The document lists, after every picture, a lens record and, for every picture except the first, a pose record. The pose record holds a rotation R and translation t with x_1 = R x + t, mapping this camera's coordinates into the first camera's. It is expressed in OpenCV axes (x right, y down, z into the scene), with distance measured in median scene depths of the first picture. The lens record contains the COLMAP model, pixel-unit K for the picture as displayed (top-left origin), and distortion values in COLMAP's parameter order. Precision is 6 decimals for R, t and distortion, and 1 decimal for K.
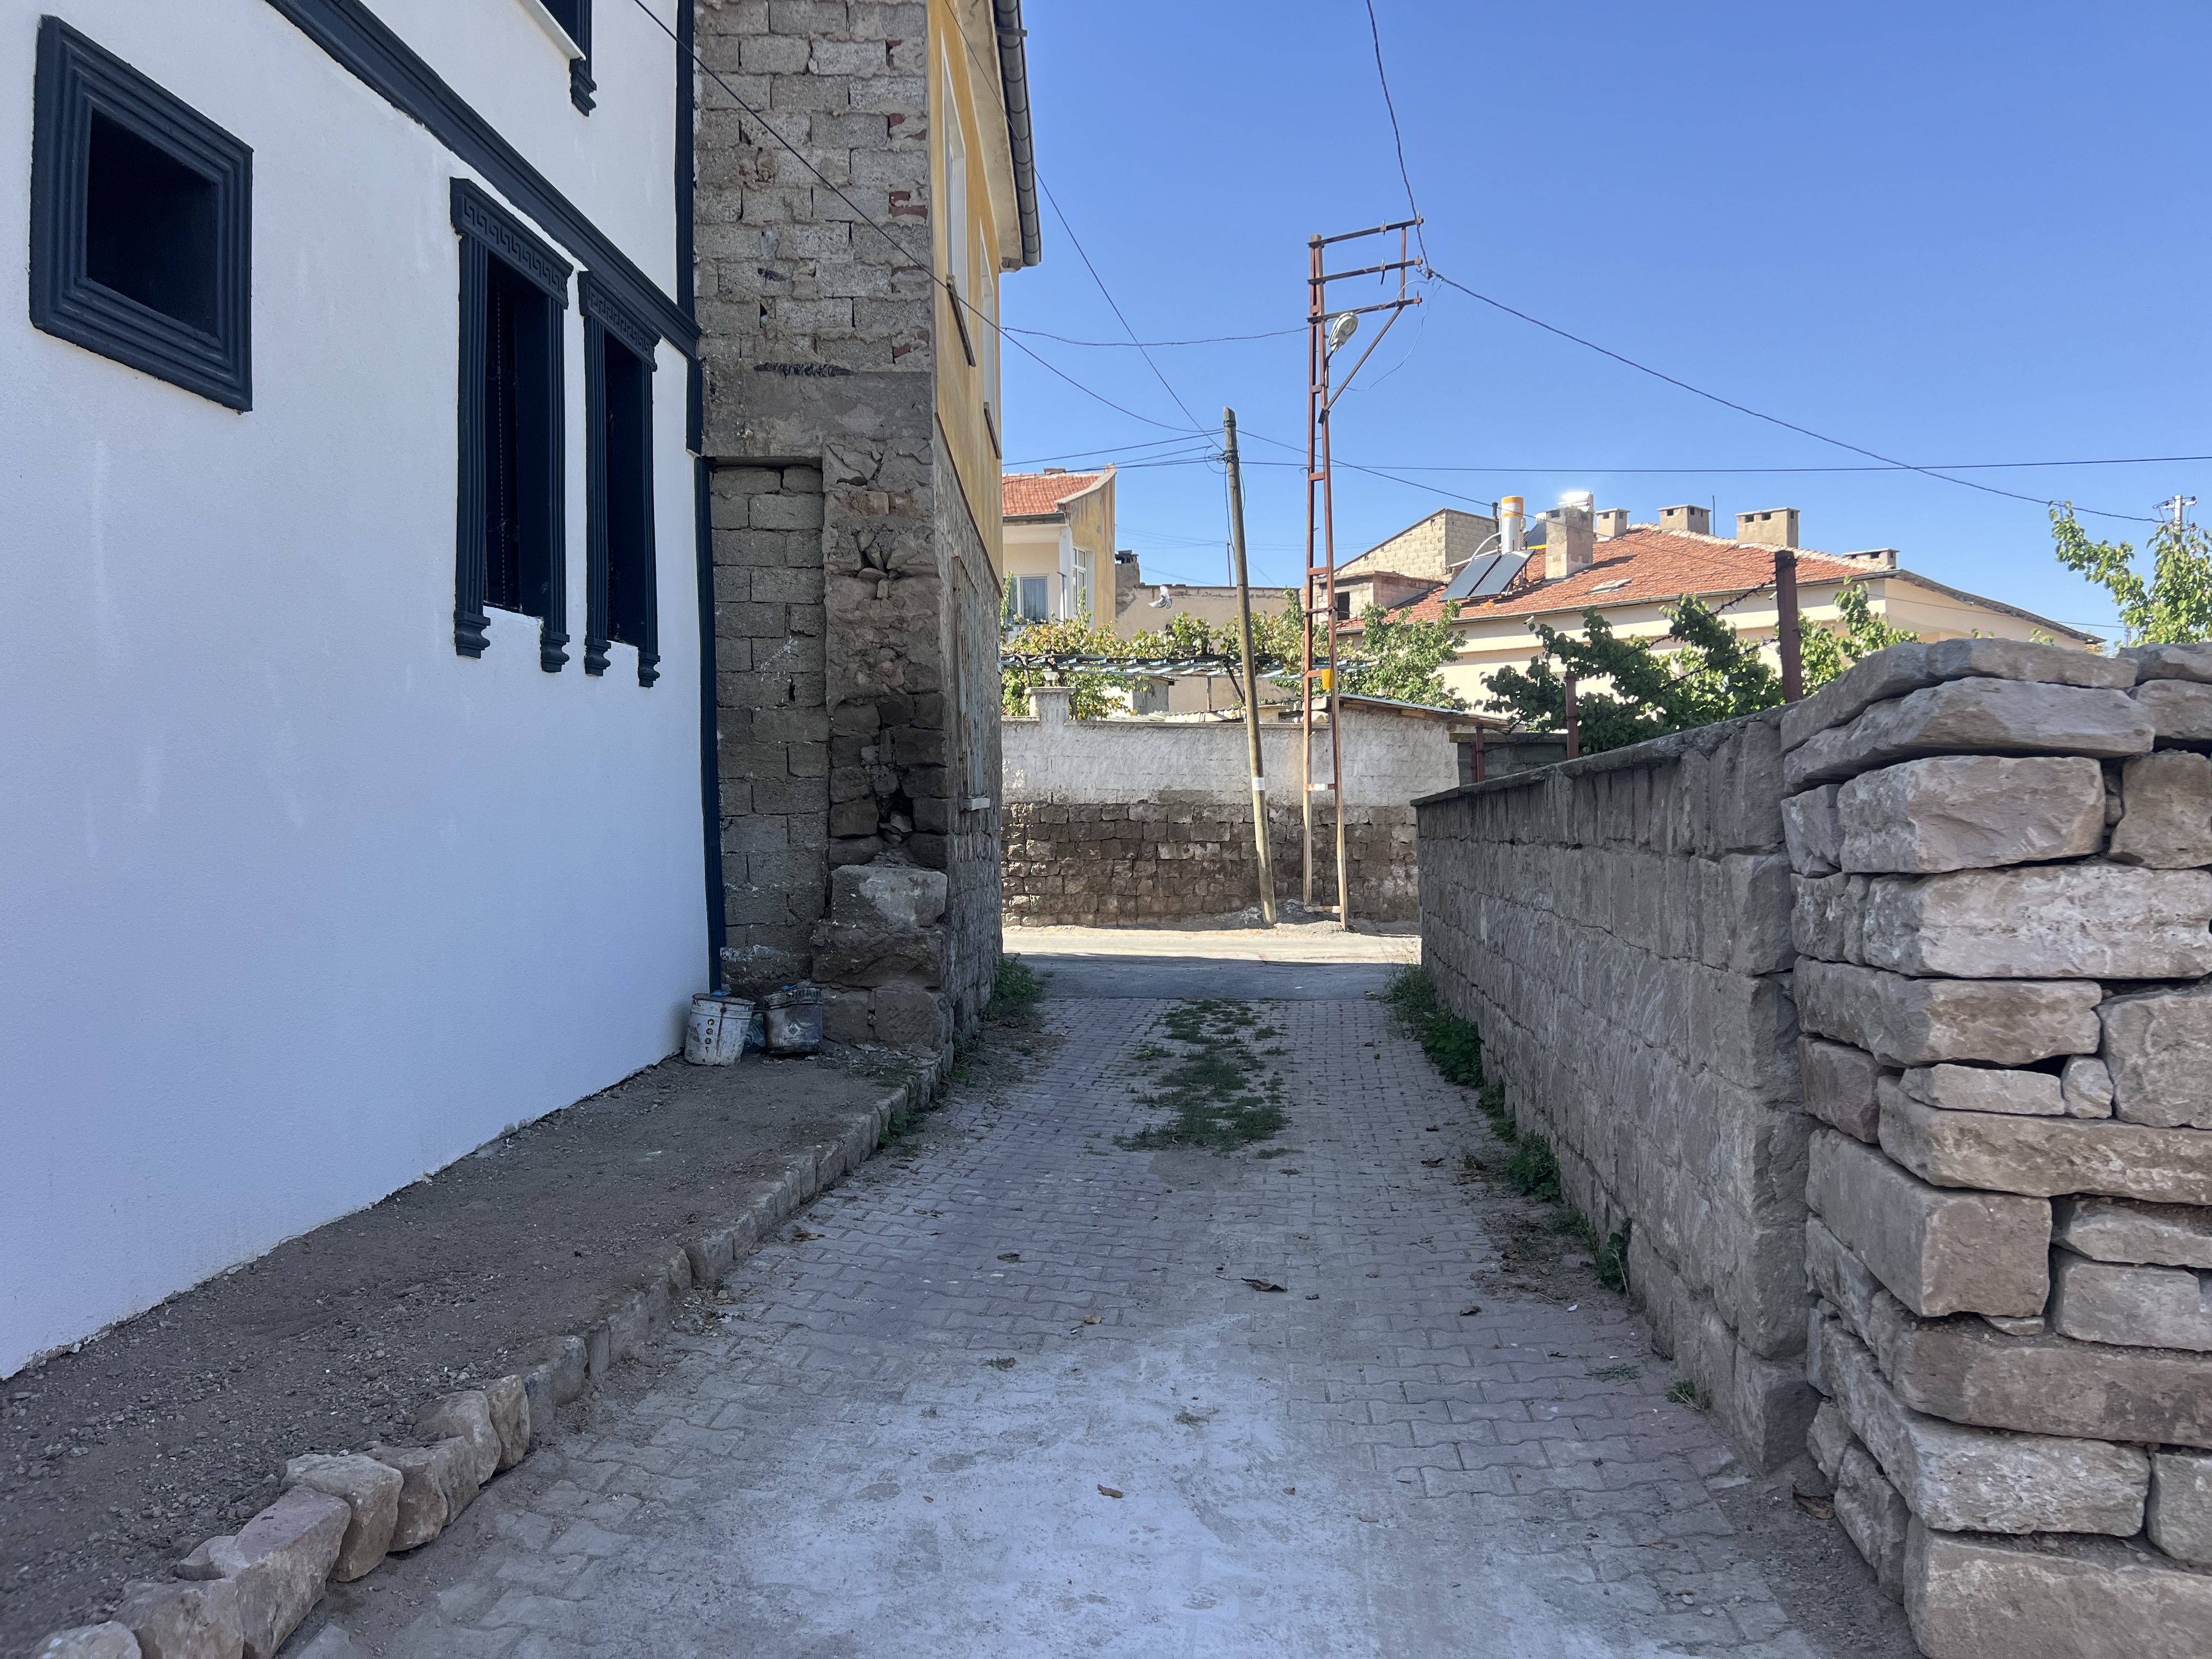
lens RADIAL K [[1670.0, 0, 1106.0], [0, 1670.0, 829.5], [0, 0, 1]] dist [0.000194, -0.228695]
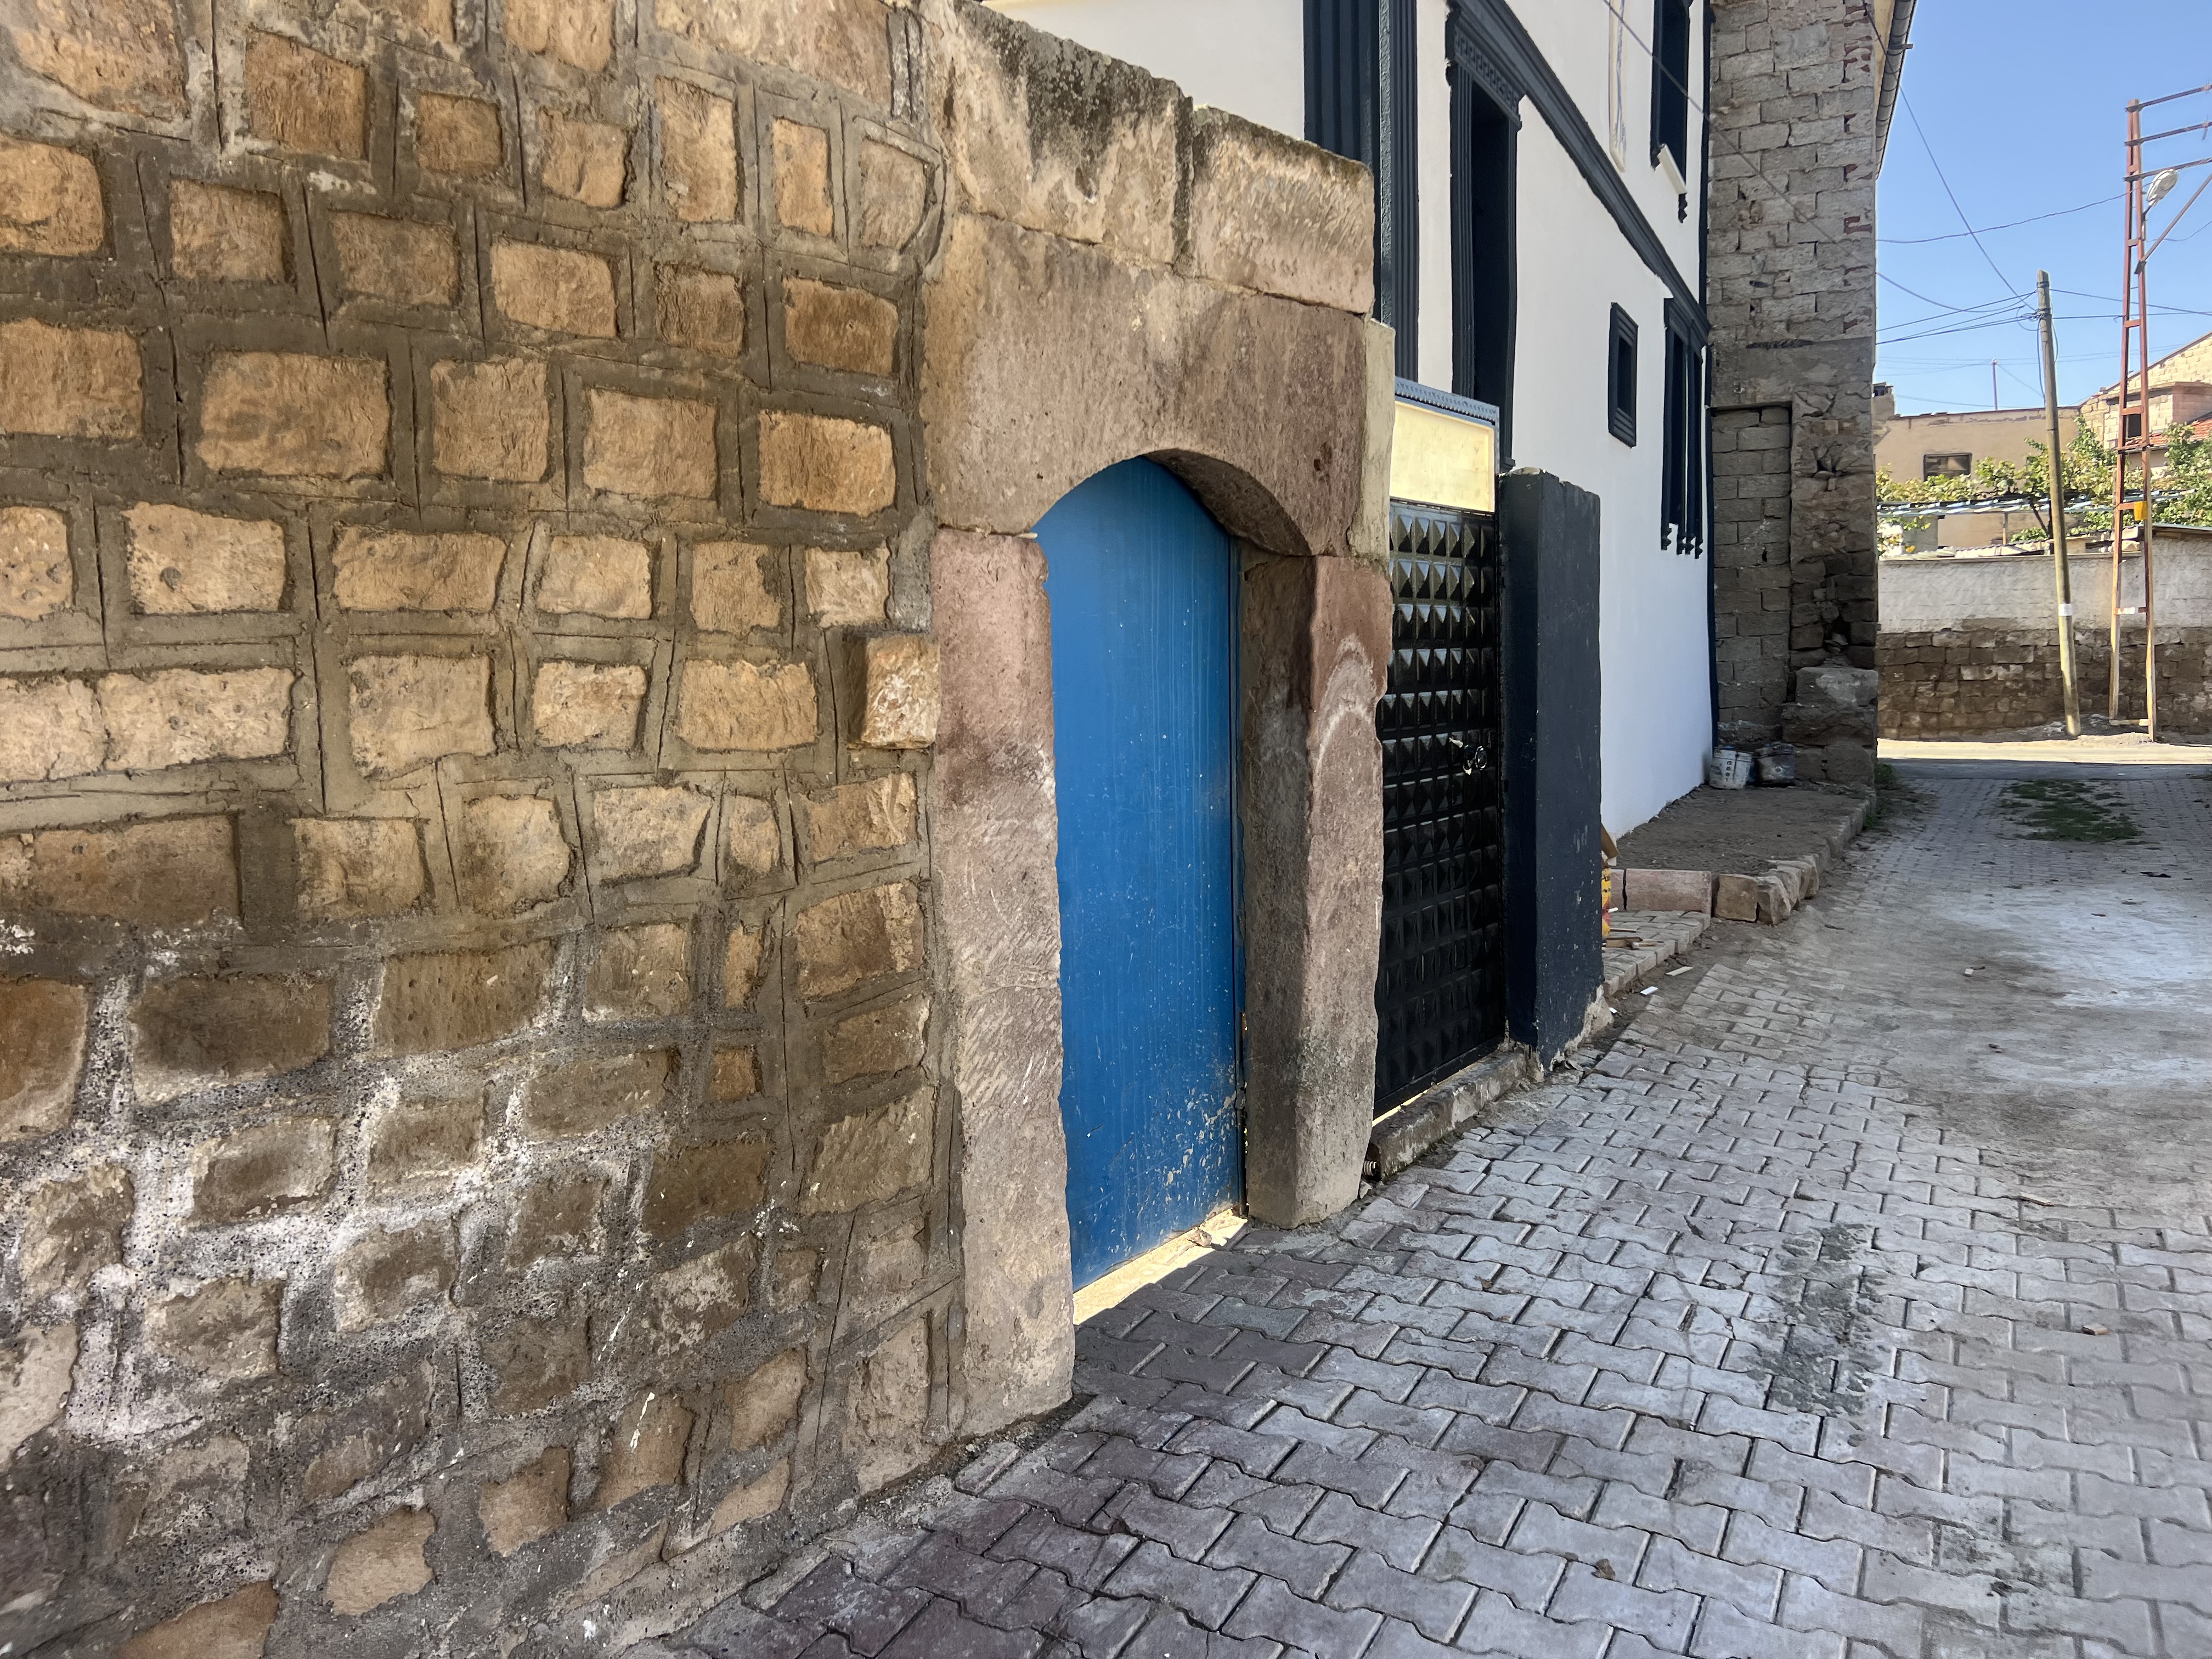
lens RADIAL K [[1489.3, 0, 1089.3], [0, 1489.3, 810.7], [0, 0, 1]] dist [-0.001240, -0.041869]
pose [[0.890982, 0.015650, -0.453770, -0.041742], [0.025219, 0.996157, 0.083874, 0.007513], [0.453339, -0.086174, 0.887163, -0.184249]]
